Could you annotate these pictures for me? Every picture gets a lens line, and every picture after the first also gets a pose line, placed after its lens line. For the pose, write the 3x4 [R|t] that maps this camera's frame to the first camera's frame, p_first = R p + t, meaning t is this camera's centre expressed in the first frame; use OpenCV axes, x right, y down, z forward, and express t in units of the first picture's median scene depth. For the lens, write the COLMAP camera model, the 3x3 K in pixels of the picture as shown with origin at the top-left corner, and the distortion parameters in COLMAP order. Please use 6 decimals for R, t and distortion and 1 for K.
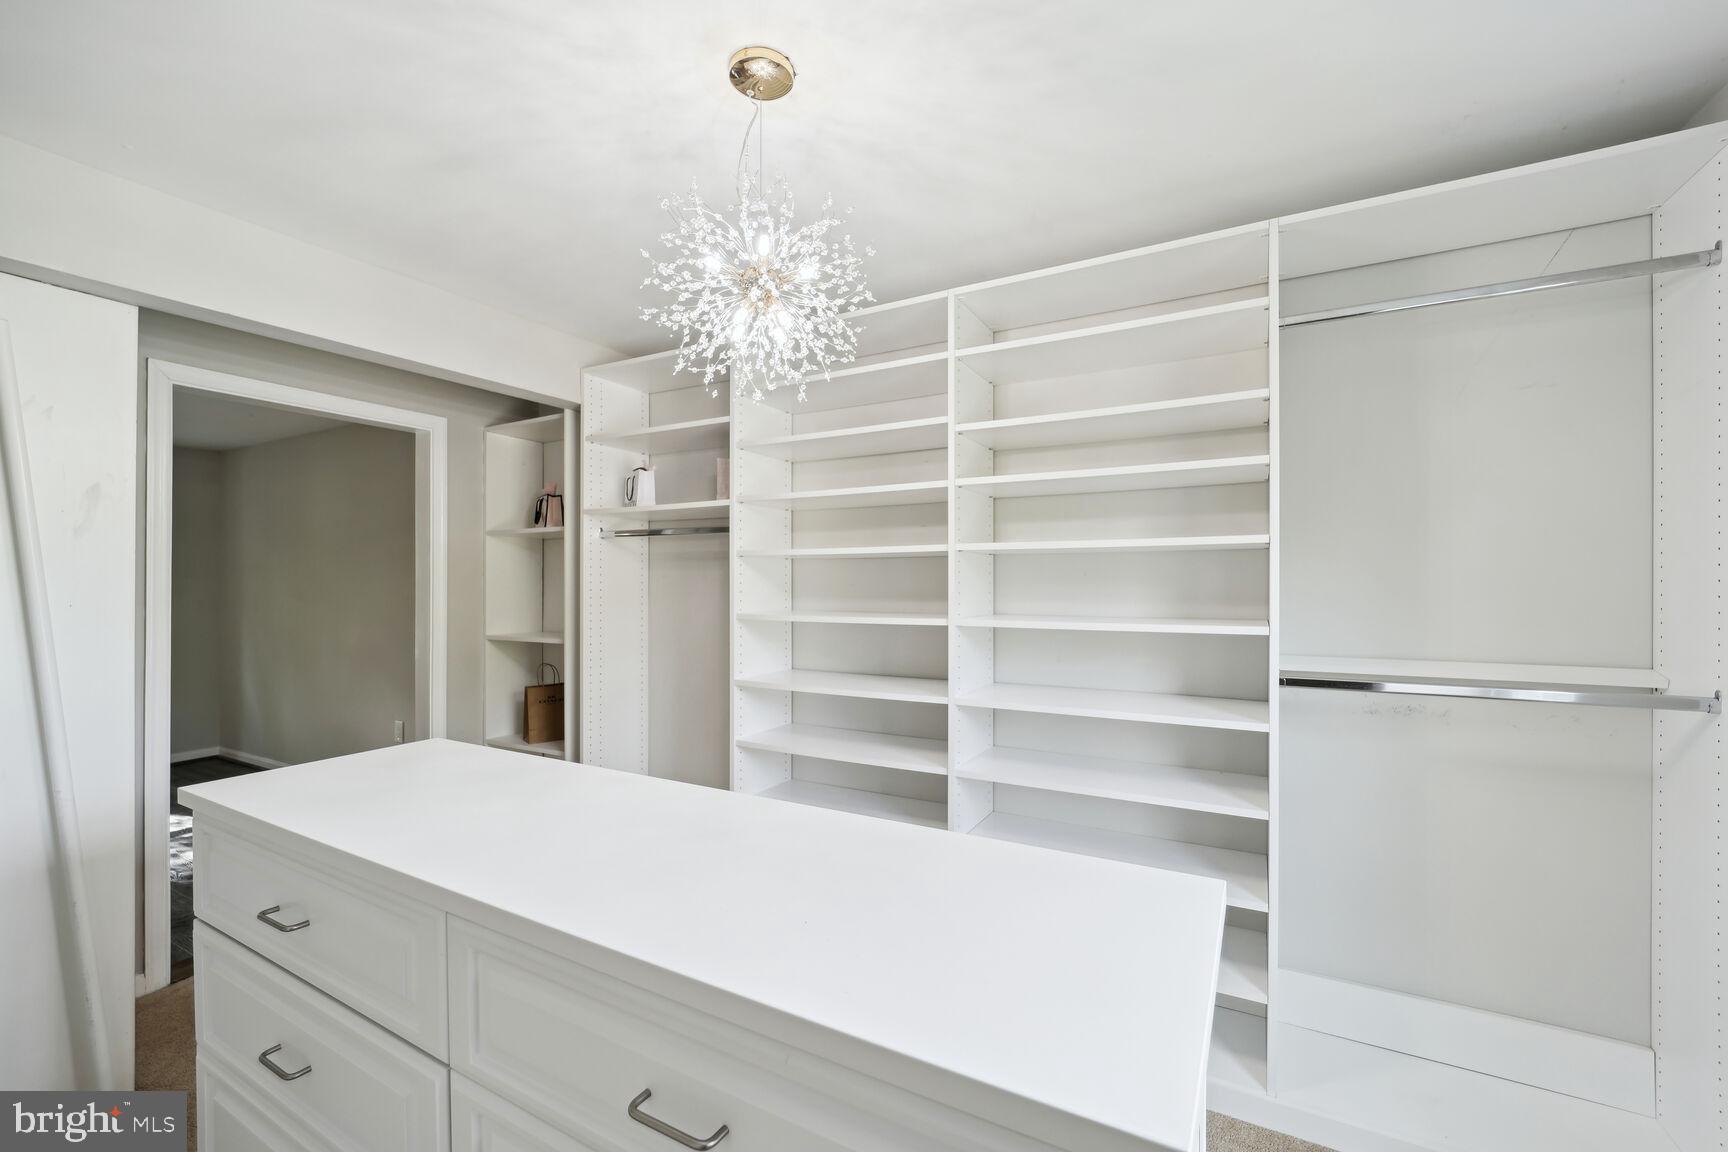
lens RADIAL K [[713.4, 0, 872.6], [0, 713.4, 581.3], [0, 0, 1]] dist [0.002359, 0.000282]
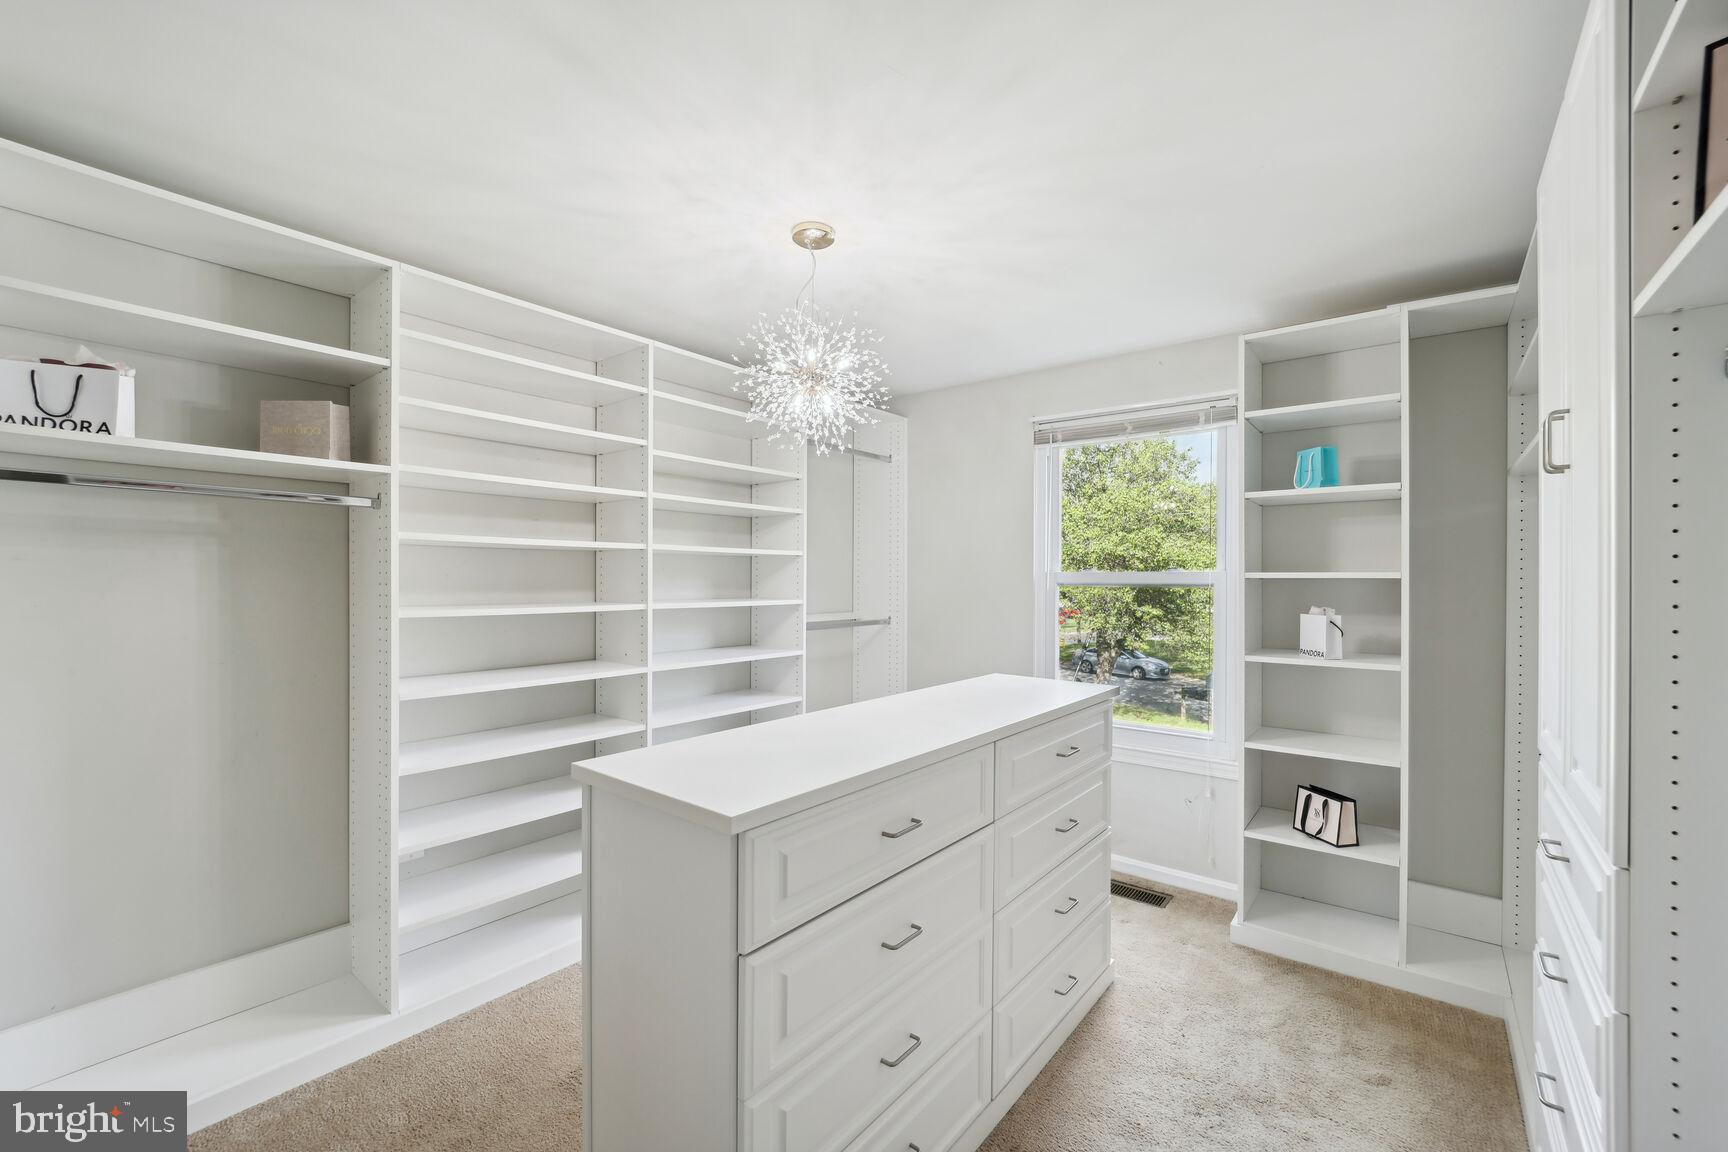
lens RADIAL K [[713.4, 0, 872.6], [0, 713.4, 581.3], [0, 0, 1]] dist [0.002359, 0.000282]
pose [[0.159902, -0.004613, 0.987122, -1.061595], [-0.011021, 0.999918, 0.006458, 0.000024], [-0.987071, -0.011911, 0.159838, 0.413662]]
